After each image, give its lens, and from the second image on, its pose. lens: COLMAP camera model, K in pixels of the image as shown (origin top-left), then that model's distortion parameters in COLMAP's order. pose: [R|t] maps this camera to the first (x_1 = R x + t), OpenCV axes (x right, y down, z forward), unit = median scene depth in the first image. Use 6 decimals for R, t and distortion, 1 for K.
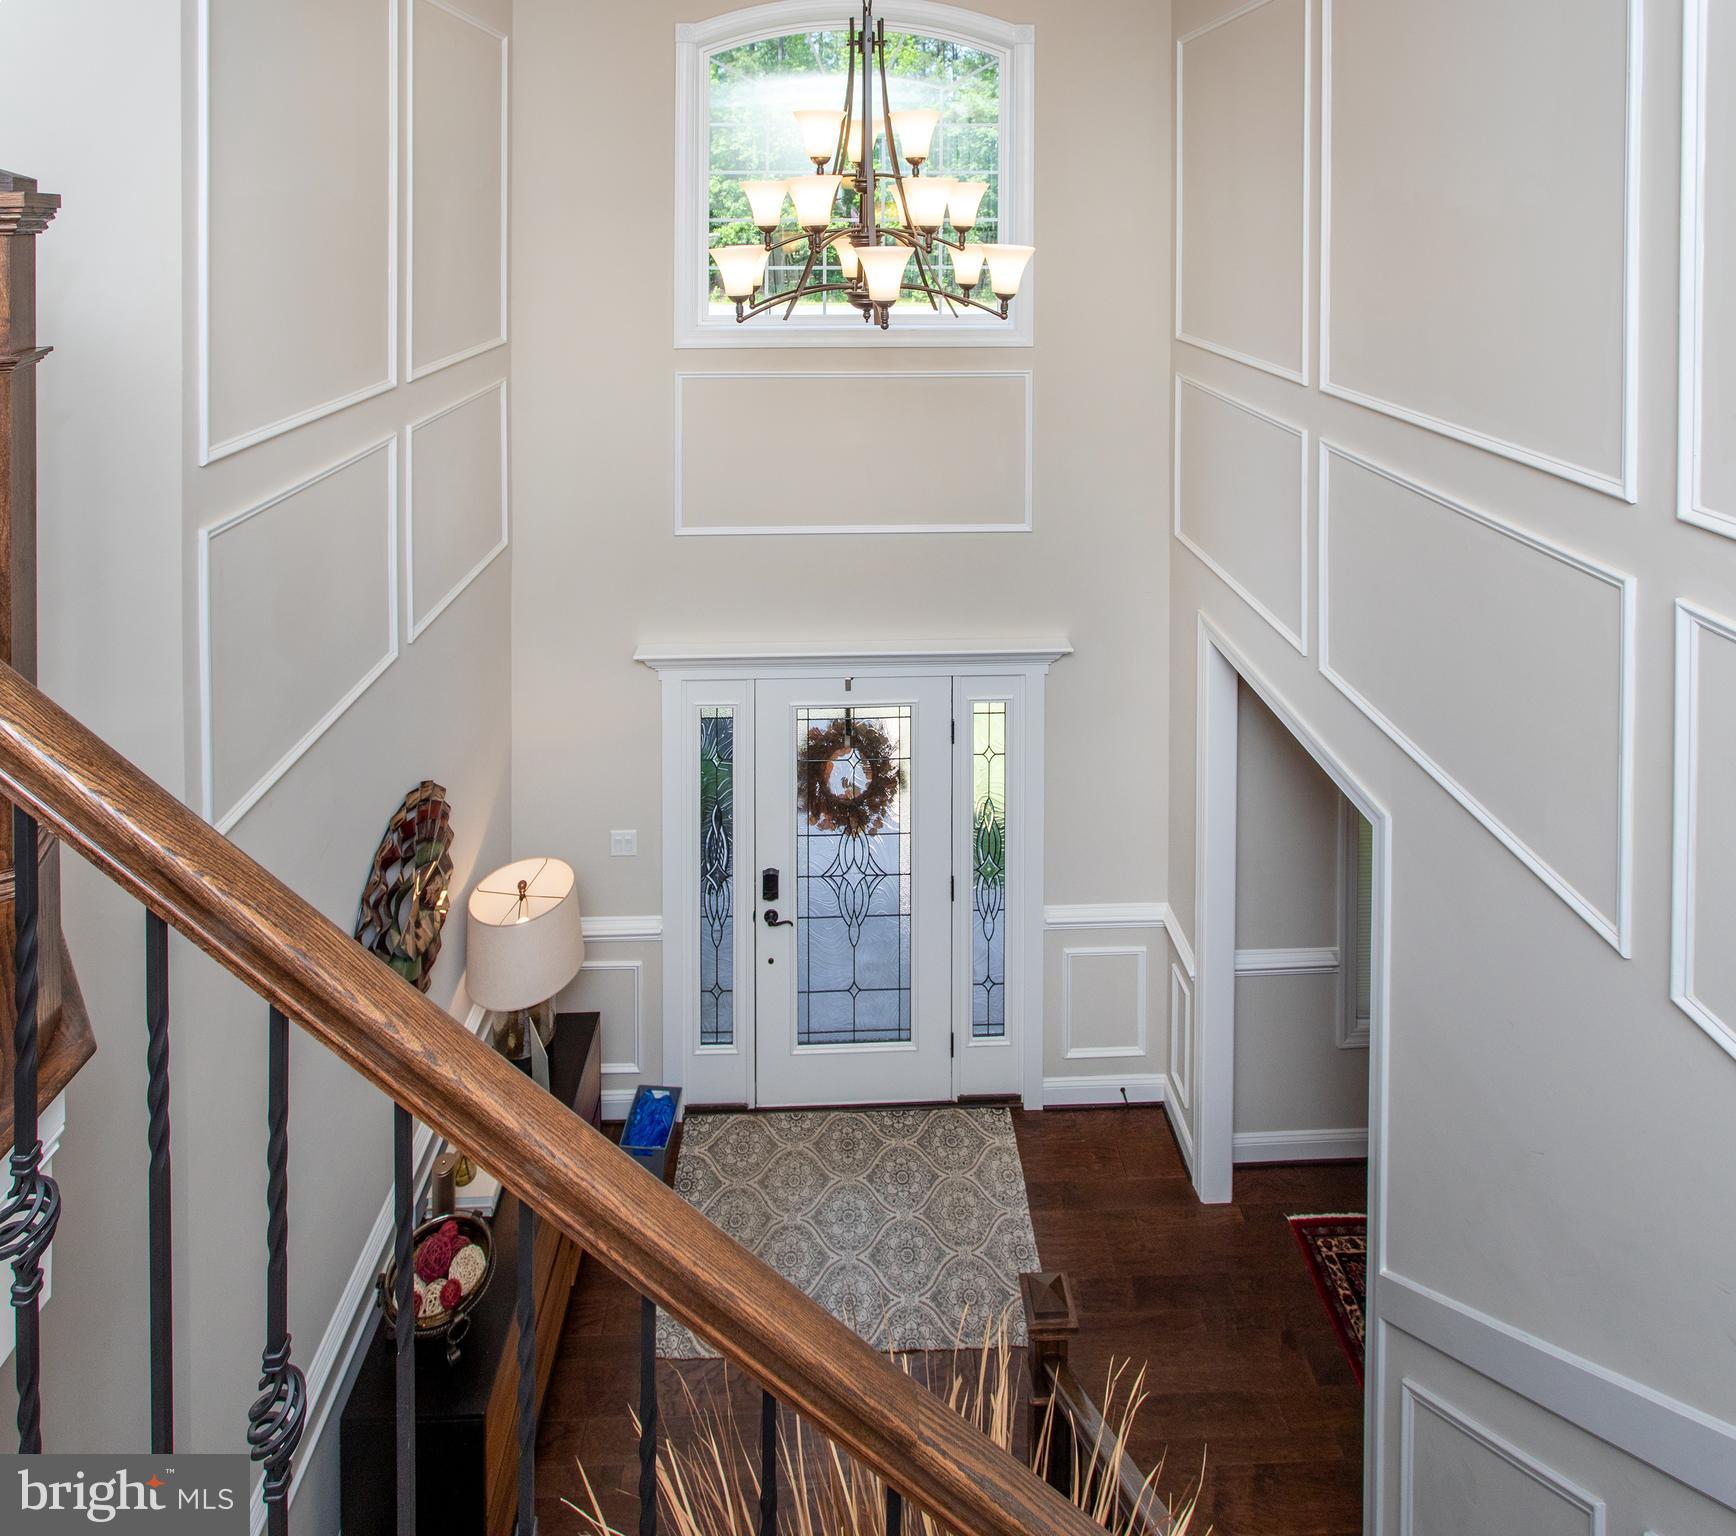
lens RADIAL K [[1169.1, 0, 870.0], [0, 1169.1, 727.5], [0, 0, 1]] dist [-0.003710, 0.001720]
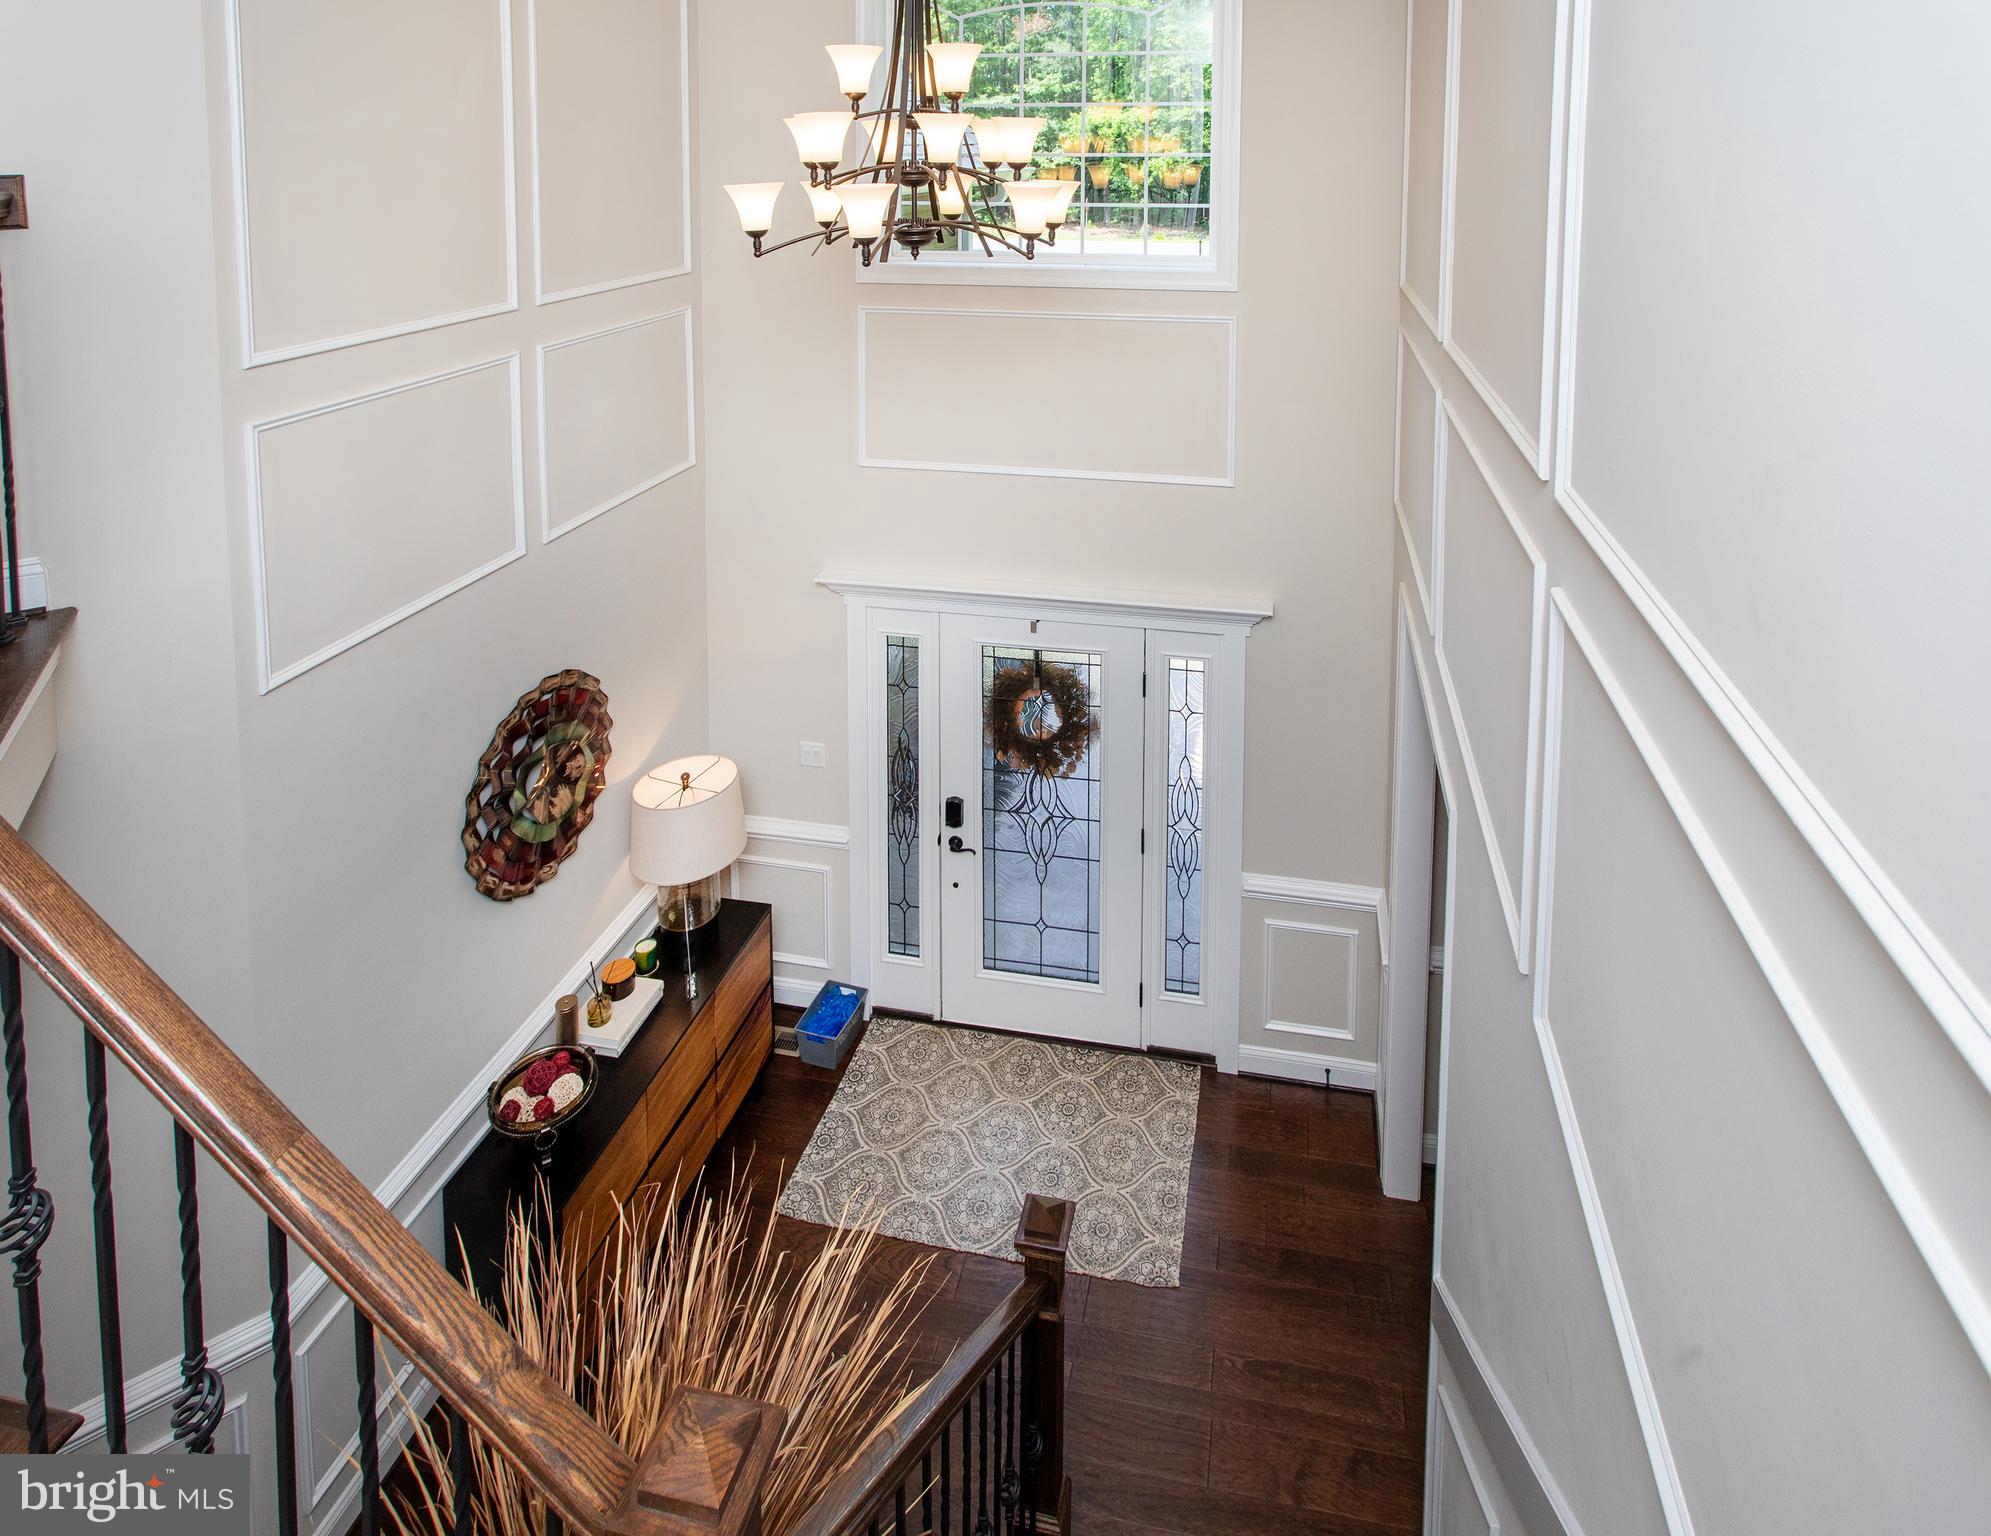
lens RADIAL K [[1165.3, 0, 995.5], [0, 1165.3, 768.0], [0, 0, 1]] dist [-0.007239, -0.000810]
pose [[0.966929, 0.121902, -0.224026, 0.171586], [-0.104073, 0.990509, 0.089785, -0.002114], [0.232844, -0.063501, 0.970439, -0.000768]]
